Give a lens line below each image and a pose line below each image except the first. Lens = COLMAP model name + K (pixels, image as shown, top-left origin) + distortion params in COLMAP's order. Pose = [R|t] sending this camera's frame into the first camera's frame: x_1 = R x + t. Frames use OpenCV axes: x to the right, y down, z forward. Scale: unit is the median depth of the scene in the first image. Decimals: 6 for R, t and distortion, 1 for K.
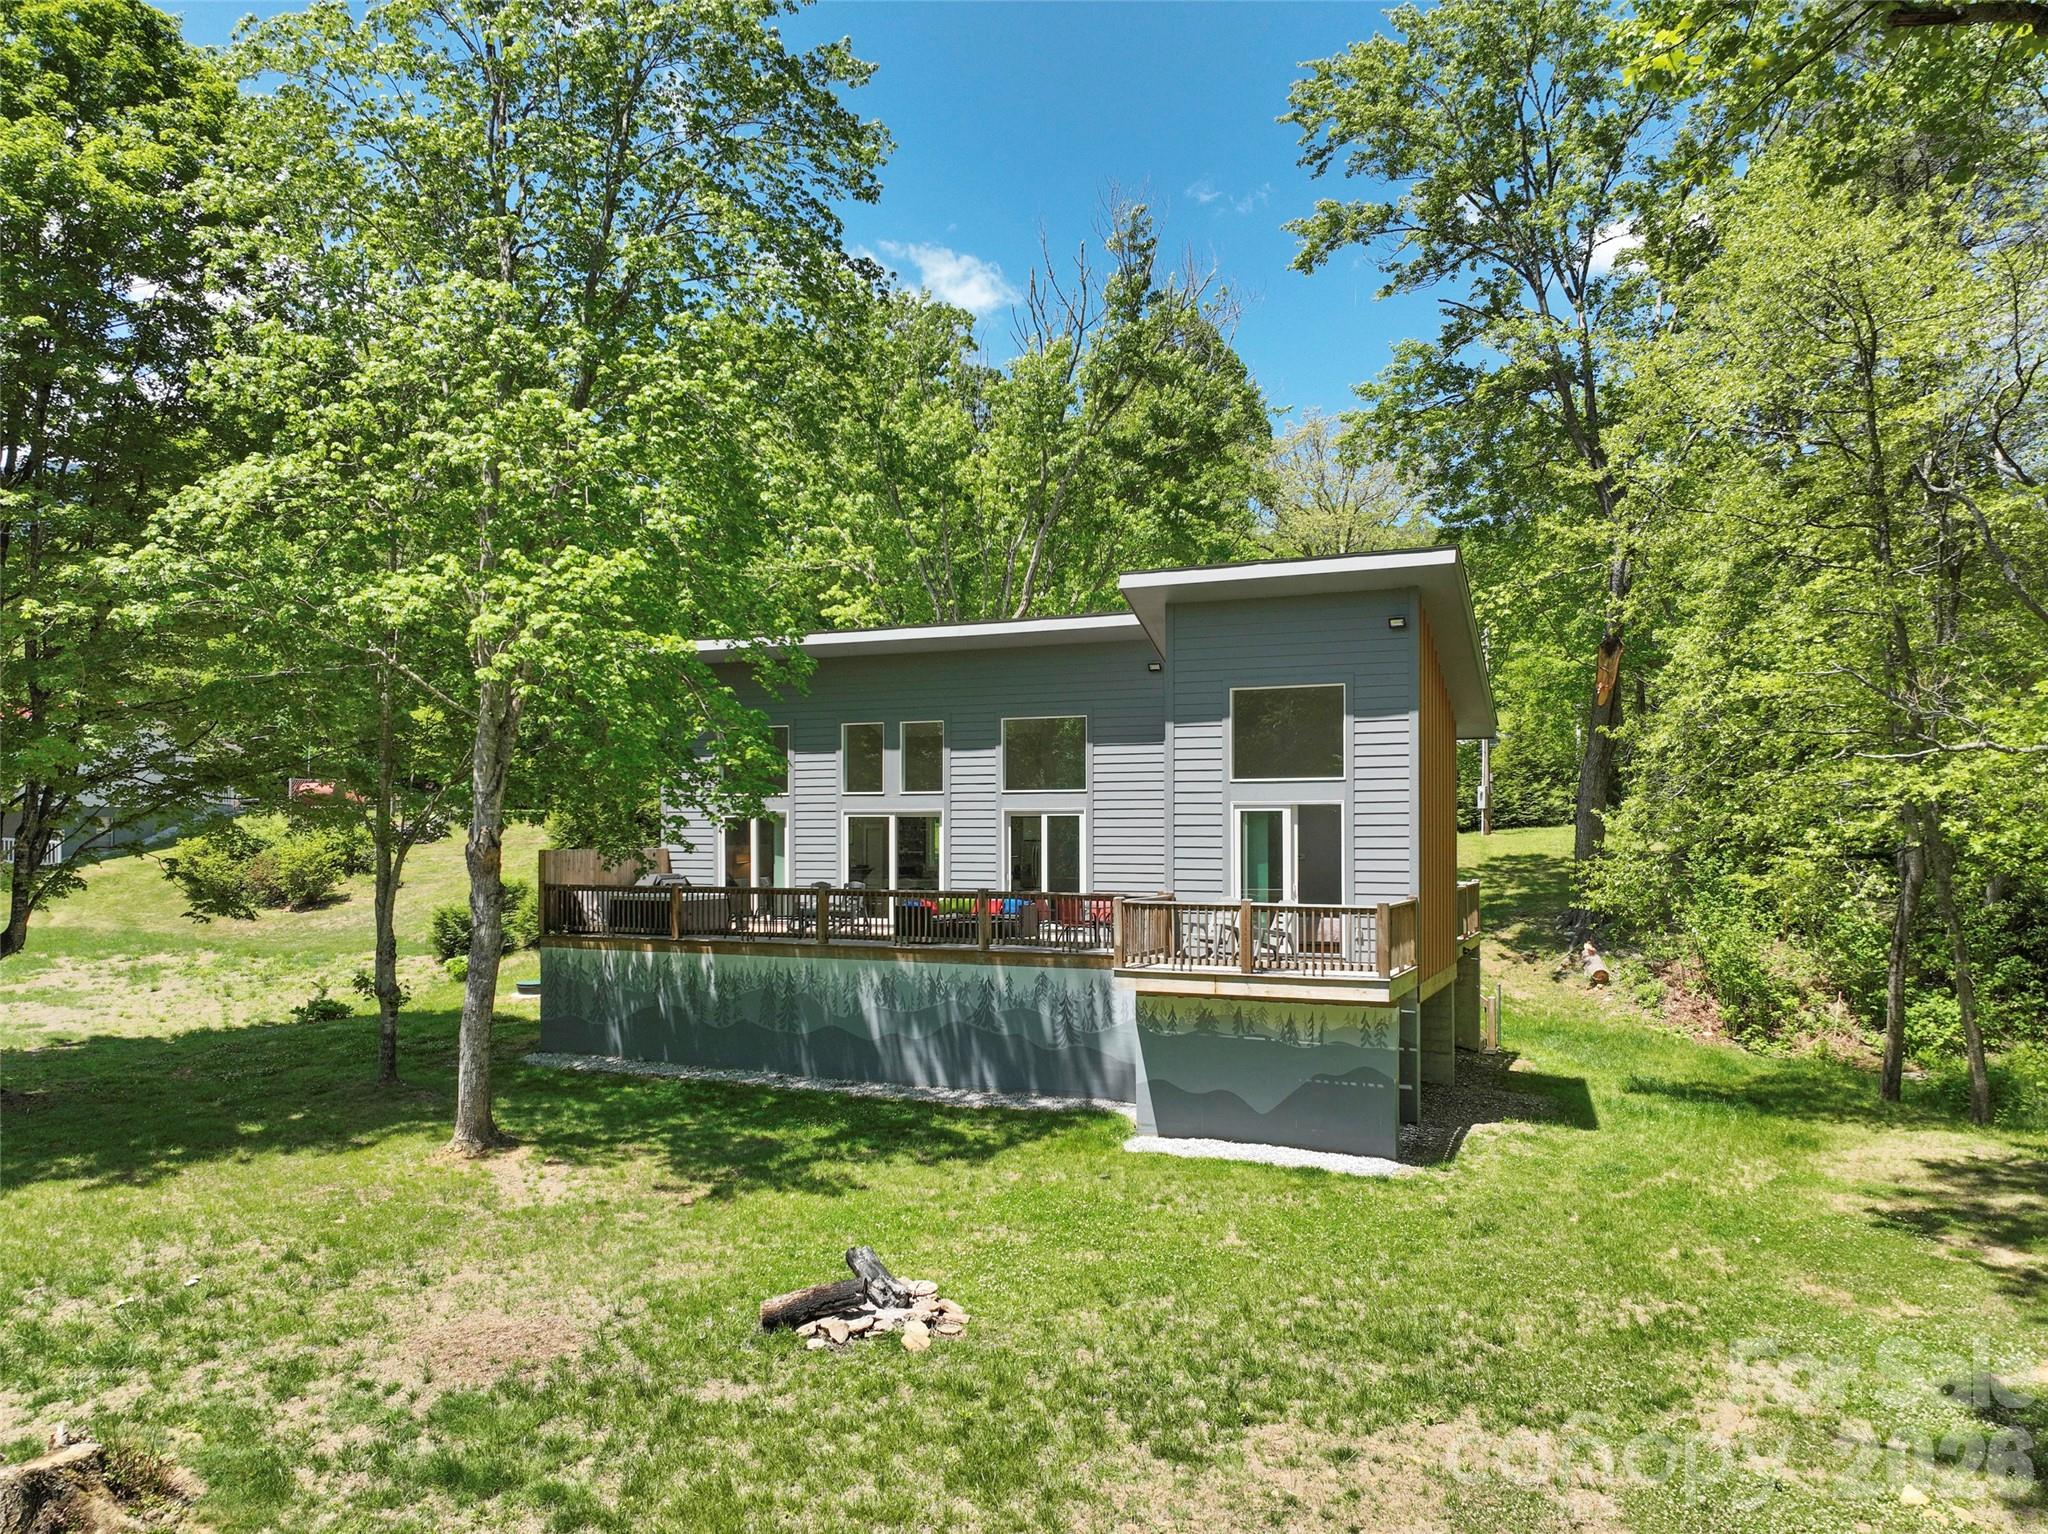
lens RADIAL K [[1448.3, 0, 1026.4], [0, 1448.3, 825.6], [0, 0, 1]] dist [-0.012835, 0.027284]
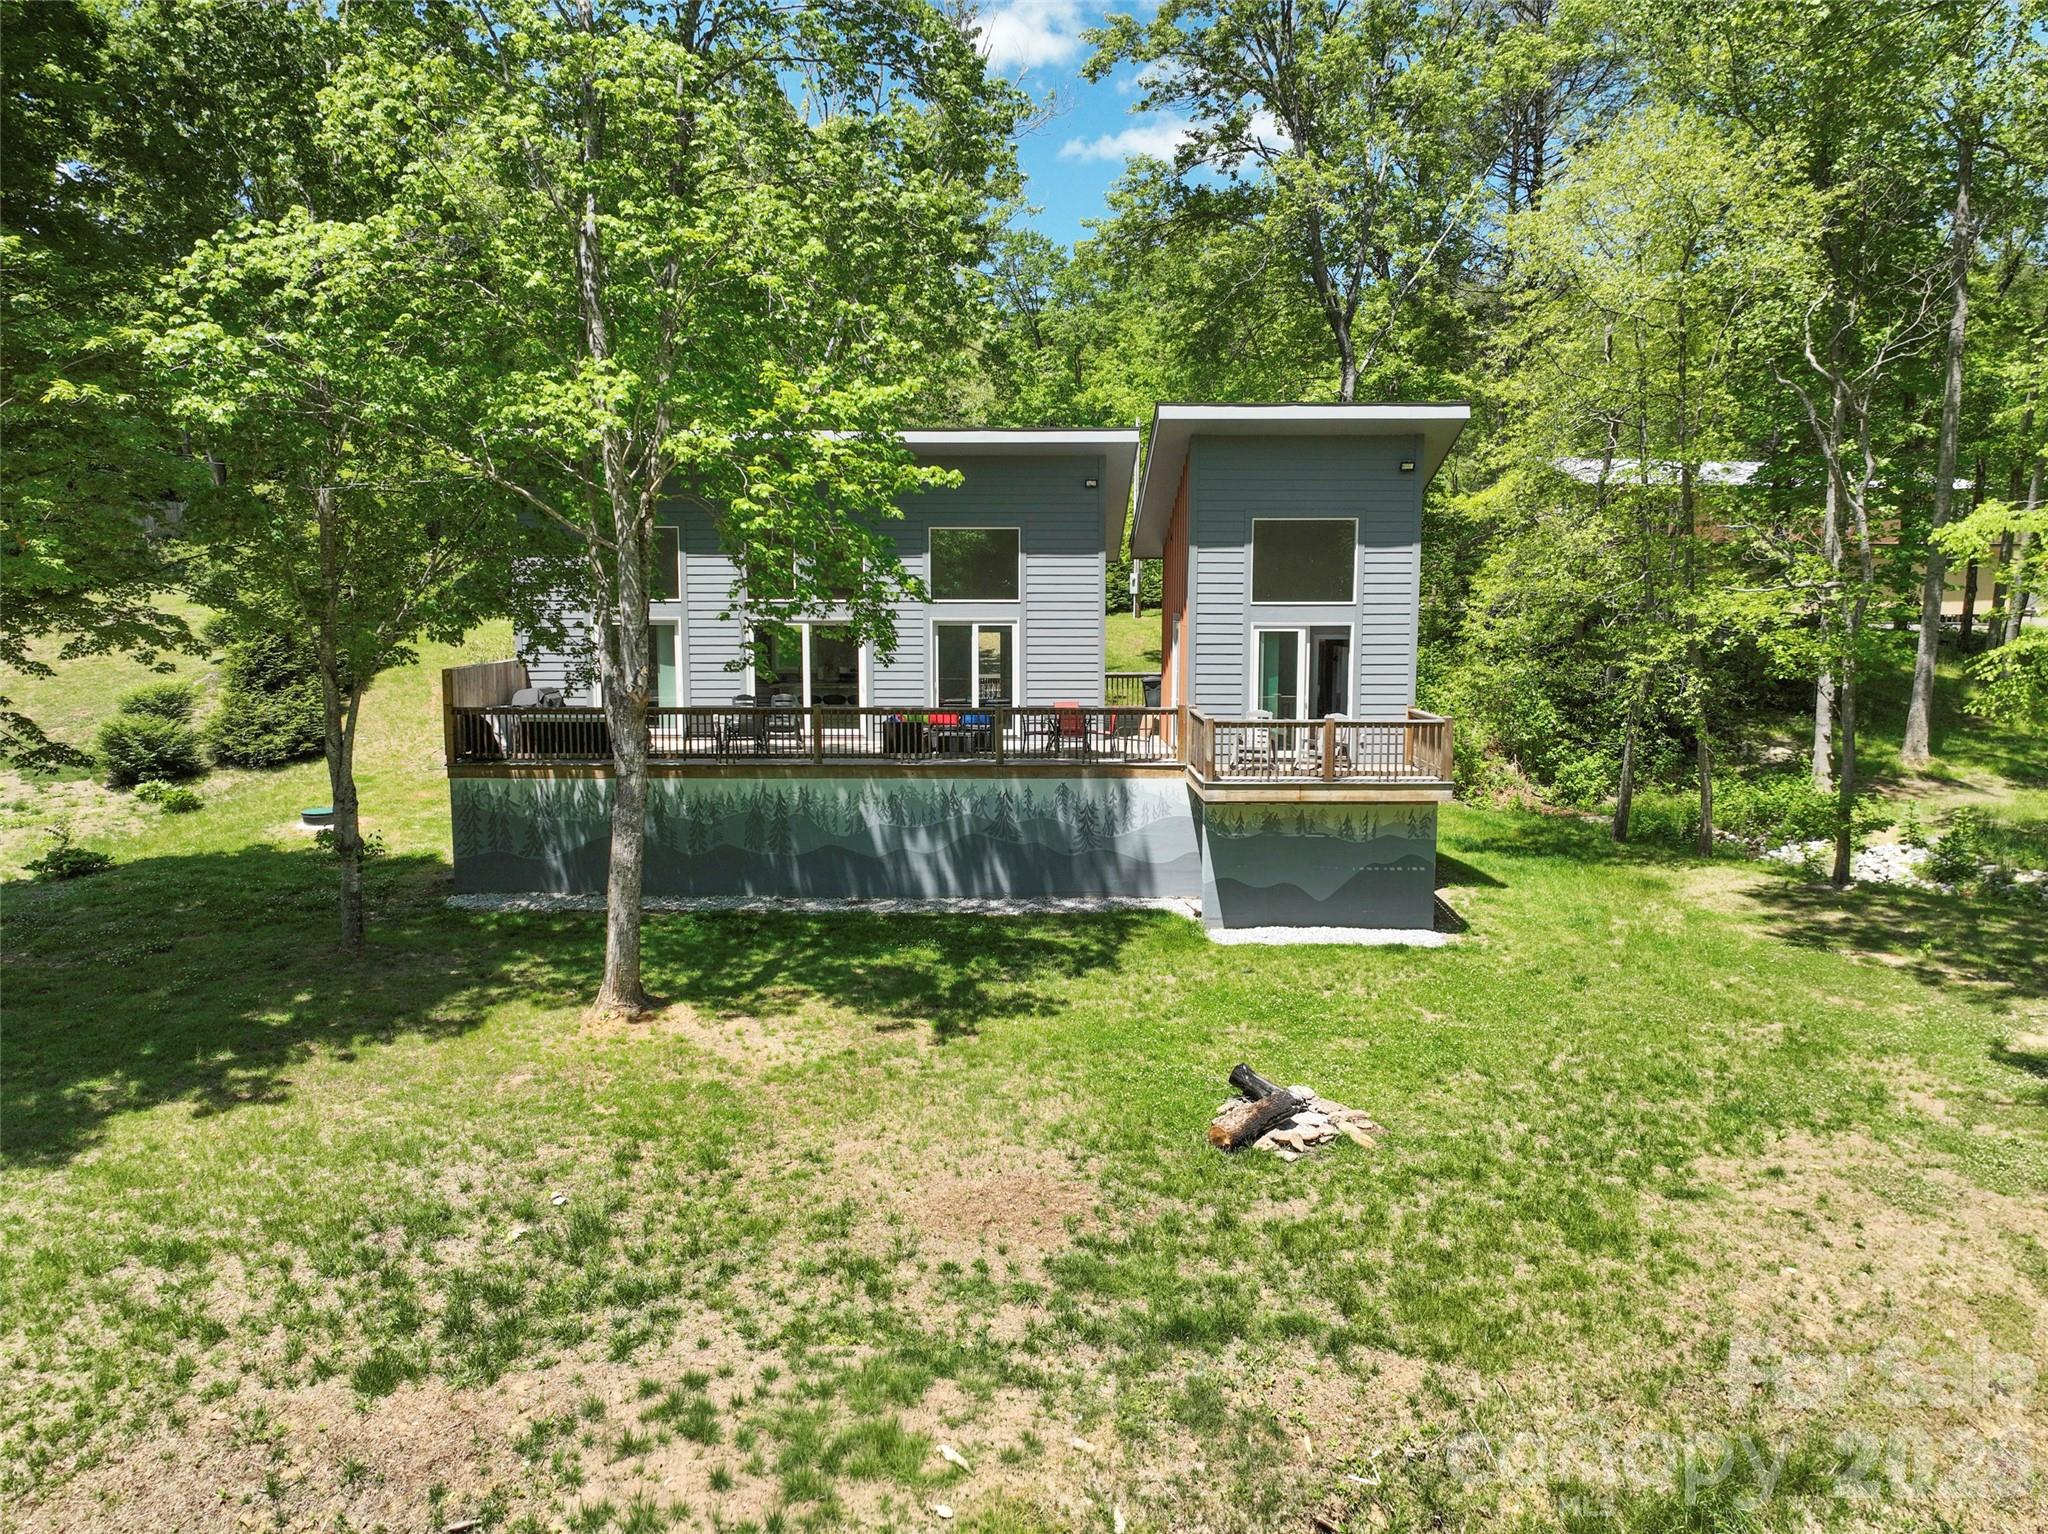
lens RADIAL K [[1417.3, 0, 1023.4], [0, 1417.3, 766.4], [0, 0, 1]] dist [-0.004021, 0.005971]
pose [[0.914727, -0.050018, 0.400965, -0.632359], [-0.002401, 0.991619, 0.129175, -0.065188], [-0.404065, -0.119122, 0.906940, 0.111324]]
